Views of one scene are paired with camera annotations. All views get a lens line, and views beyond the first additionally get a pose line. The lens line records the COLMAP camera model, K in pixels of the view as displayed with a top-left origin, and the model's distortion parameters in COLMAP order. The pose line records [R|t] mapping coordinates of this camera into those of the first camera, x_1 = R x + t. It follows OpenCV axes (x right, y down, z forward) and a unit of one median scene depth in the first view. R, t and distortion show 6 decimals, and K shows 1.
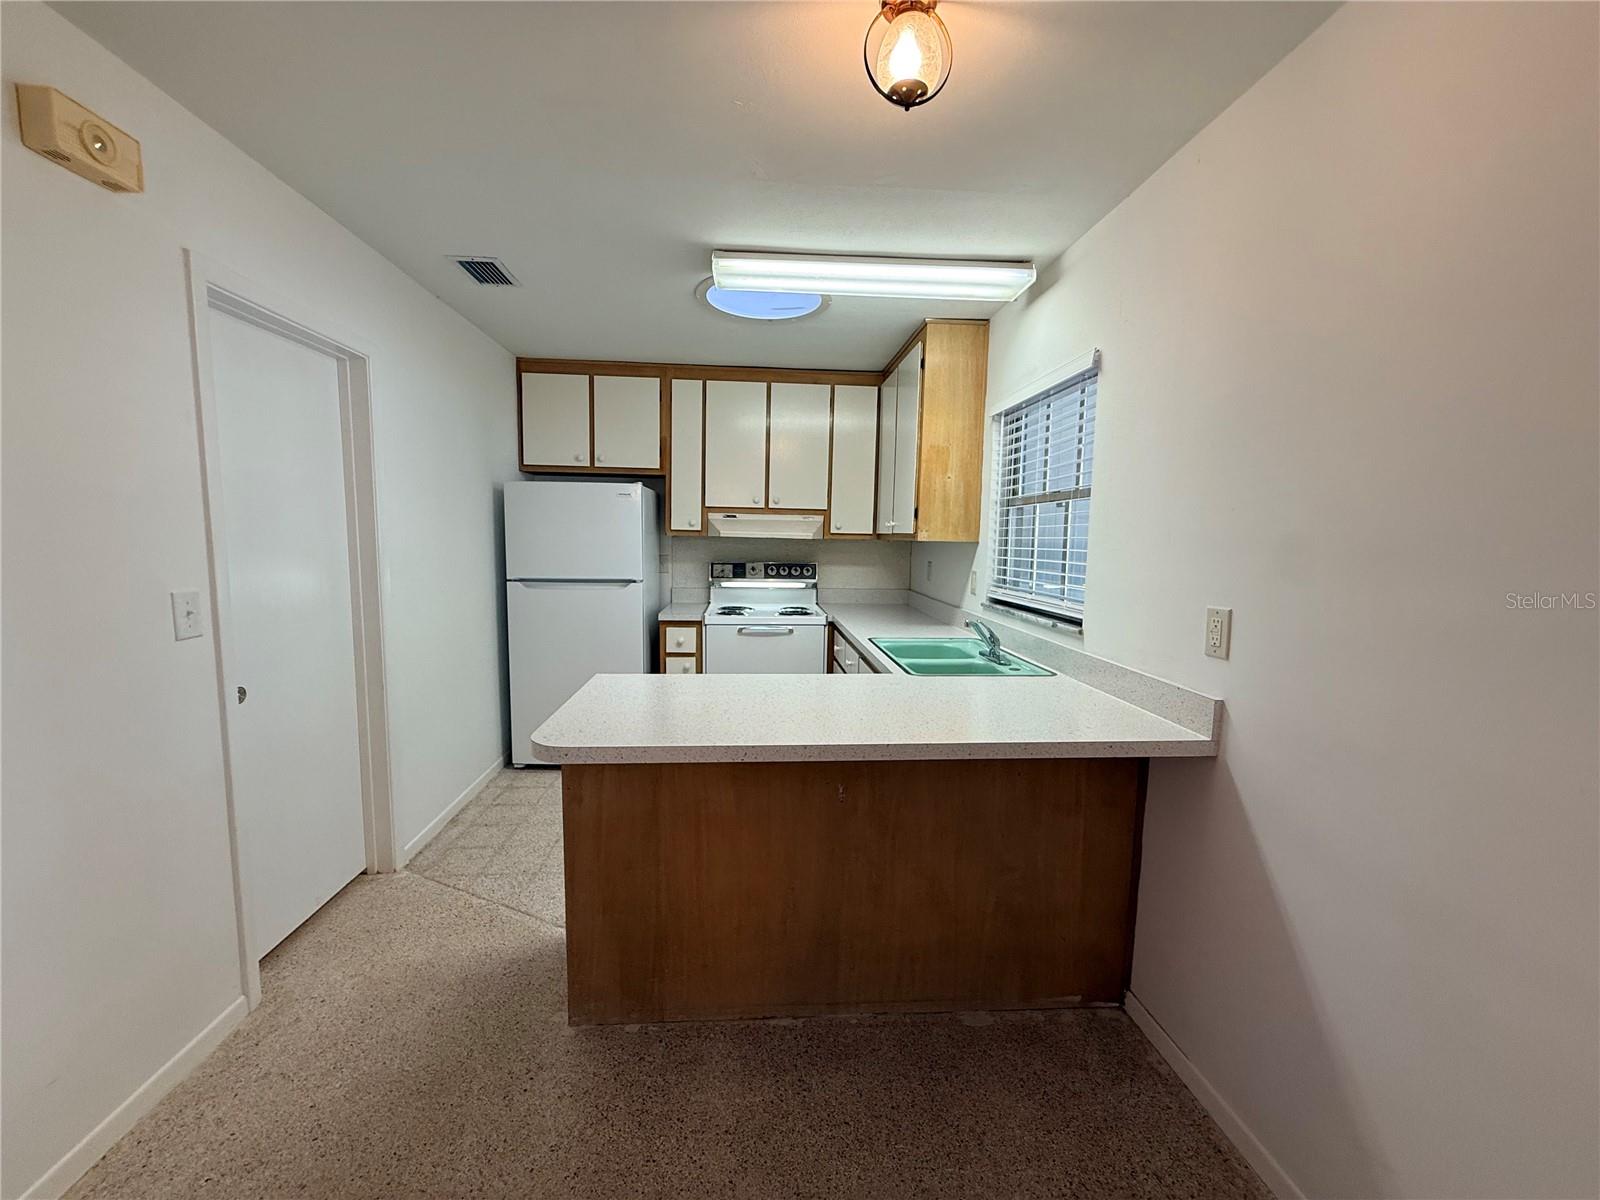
lens RADIAL K [[636.7, 0, 795.7], [0, 636.7, 602.4], [0, 0, 1]] dist [-0.001765, 0.000437]
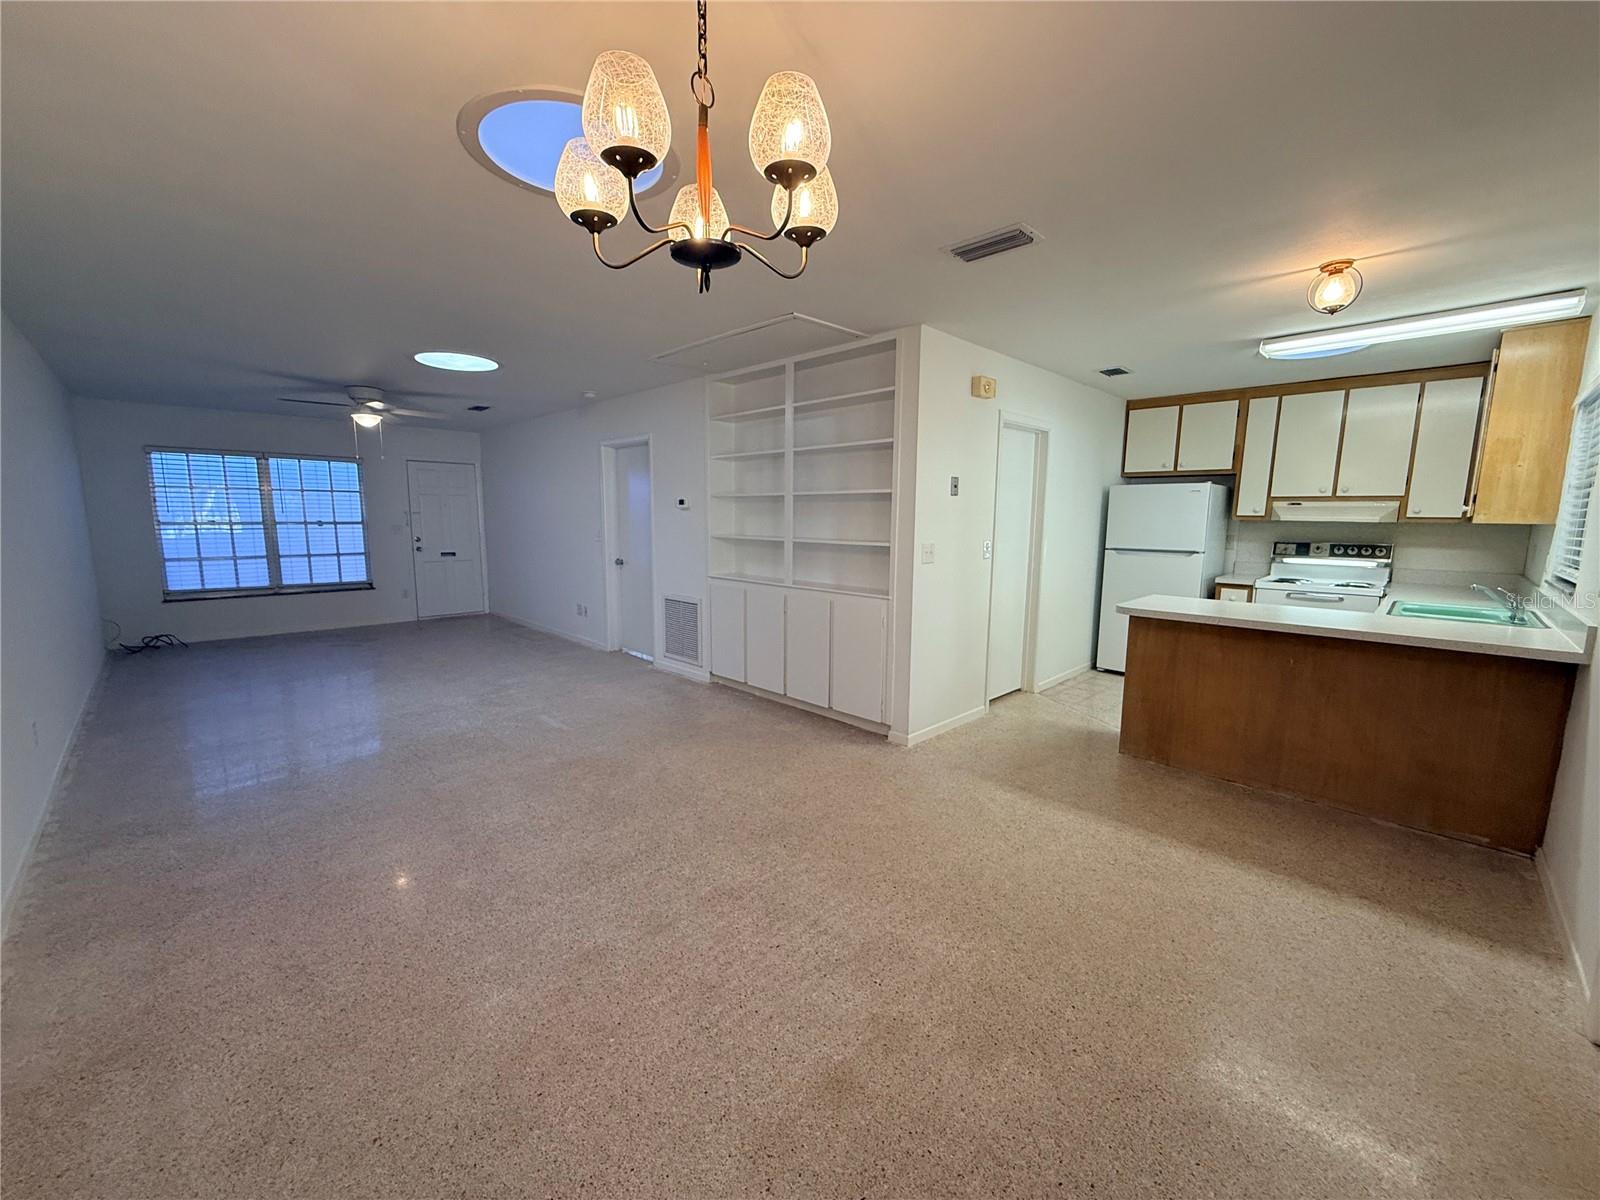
lens RADIAL K [[636.7, 0, 795.7], [0, 636.7, 602.4], [0, 0, 1]] dist [-0.001765, 0.000437]
pose [[0.649314, 0.092750, -0.754844, 0.221119], [-0.078399, 0.995411, 0.054870, 0.063093], [0.756469, 0.023551, 0.653605, -0.537873]]
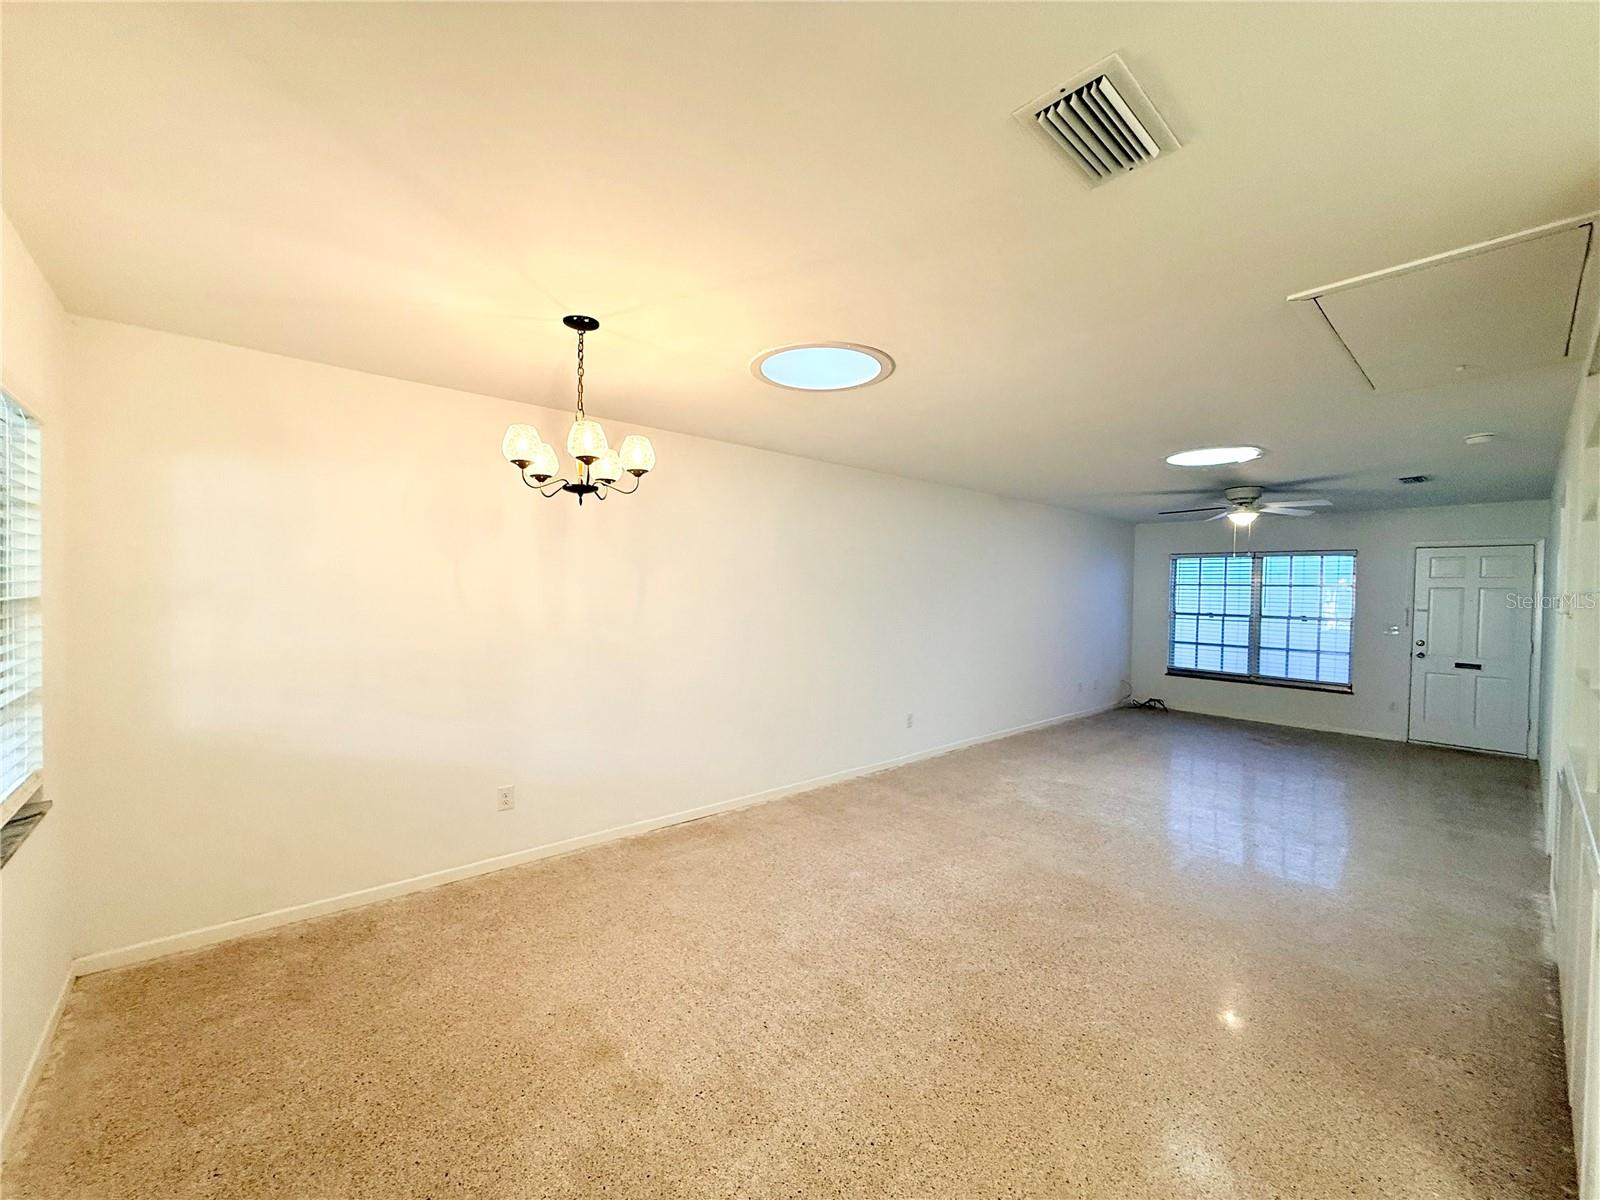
lens RADIAL K [[630.7, 0, 792.7], [0, 630.7, 604.5], [0, 0, 1]] dist [-0.001016, 0.000013]
pose [[-0.796417, -0.014233, -0.604580, 0.159318], [-0.094036, 0.990478, 0.100555, -0.042647], [0.597392, 0.136936, -0.790172, 0.186551]]
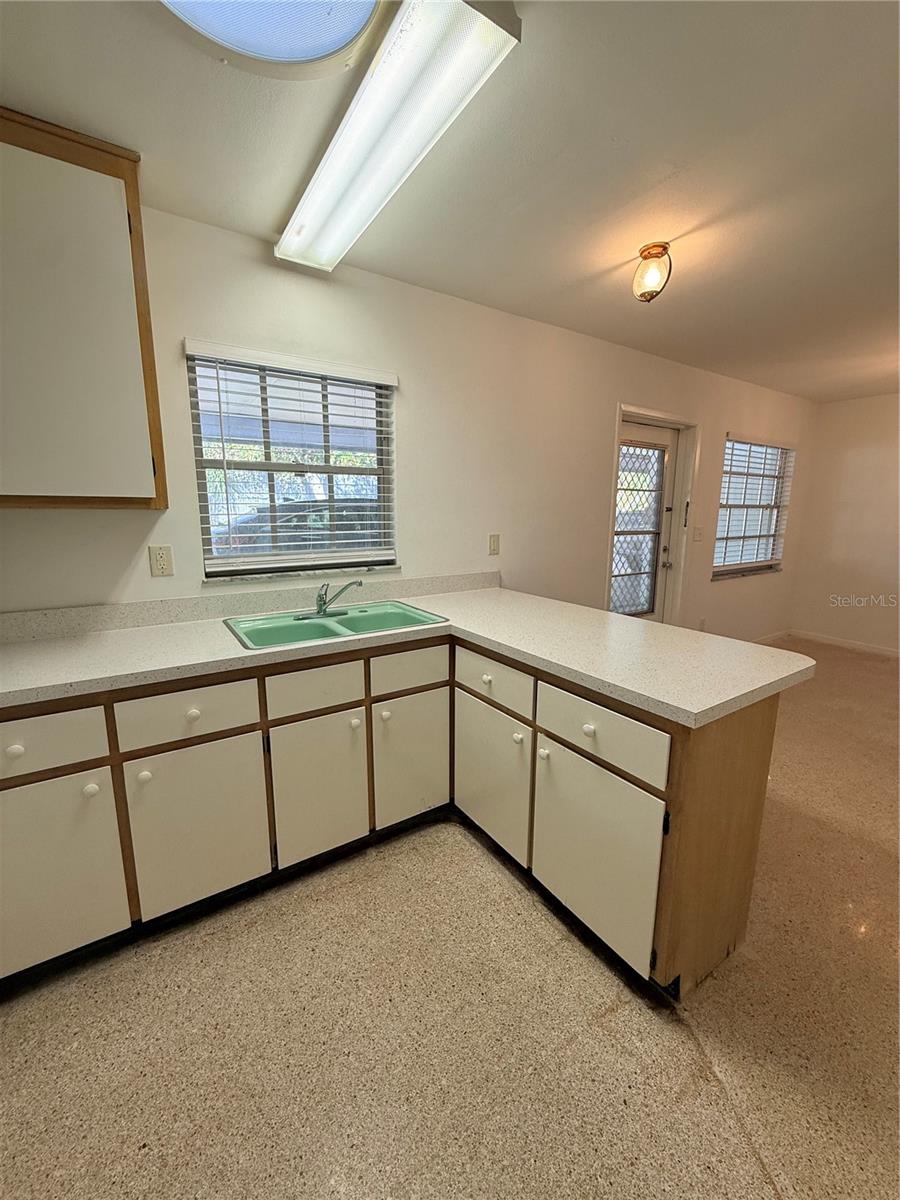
lens RADIAL K [[477.5, 0, 448.9], [0, 477.5, 596.7], [0, 0, 1]] dist [-0.001765, 0.000437]
pose [[-0.486095, -0.175642, 0.856074, -0.328395], [0.081122, 0.966296, 0.244319, -0.084538], [-0.870133, 0.188209, -0.455463, 0.786990]]
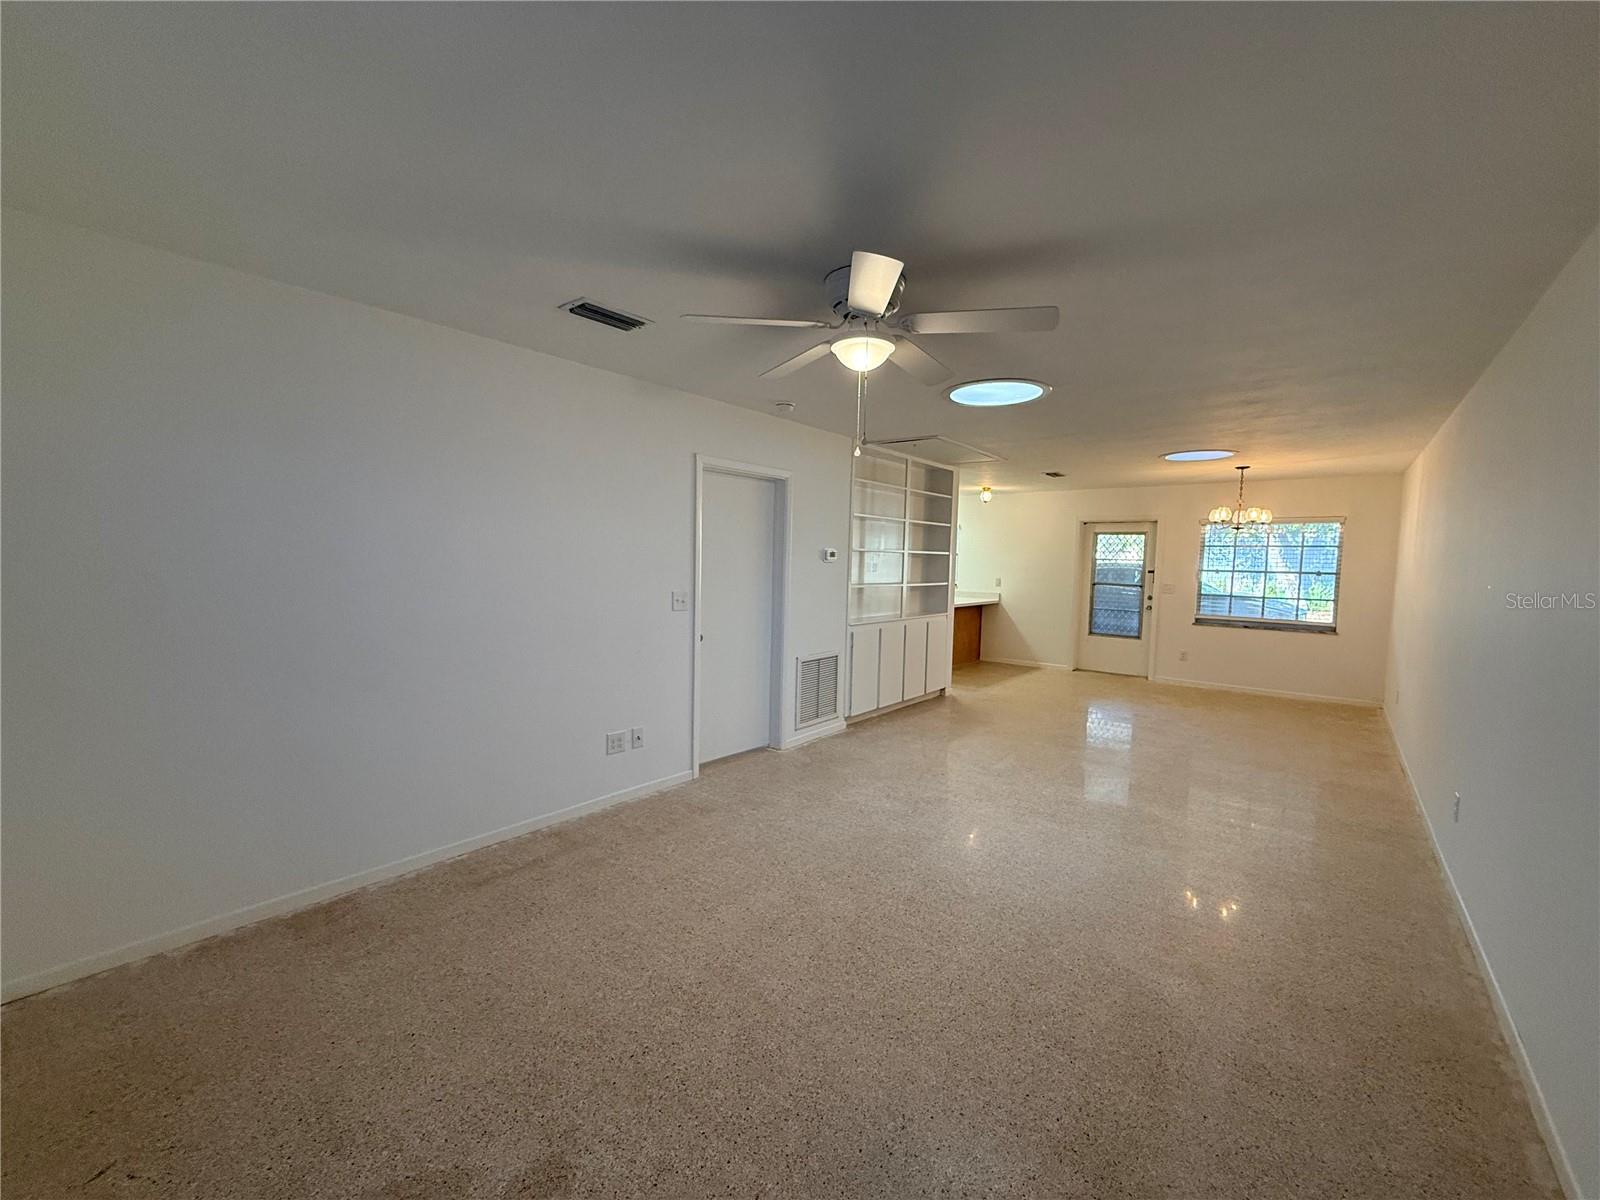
lens RADIAL K [[636.7, 0, 795.7], [0, 636.7, 602.4], [0, 0, 1]] dist [-0.001765, 0.000437]
pose [[0.692157, -0.049151, 0.720072, -1.928774], [0.065686, 0.997828, 0.004971, 0.032529], [-0.718752, 0.043858, 0.693882, -0.688471]]
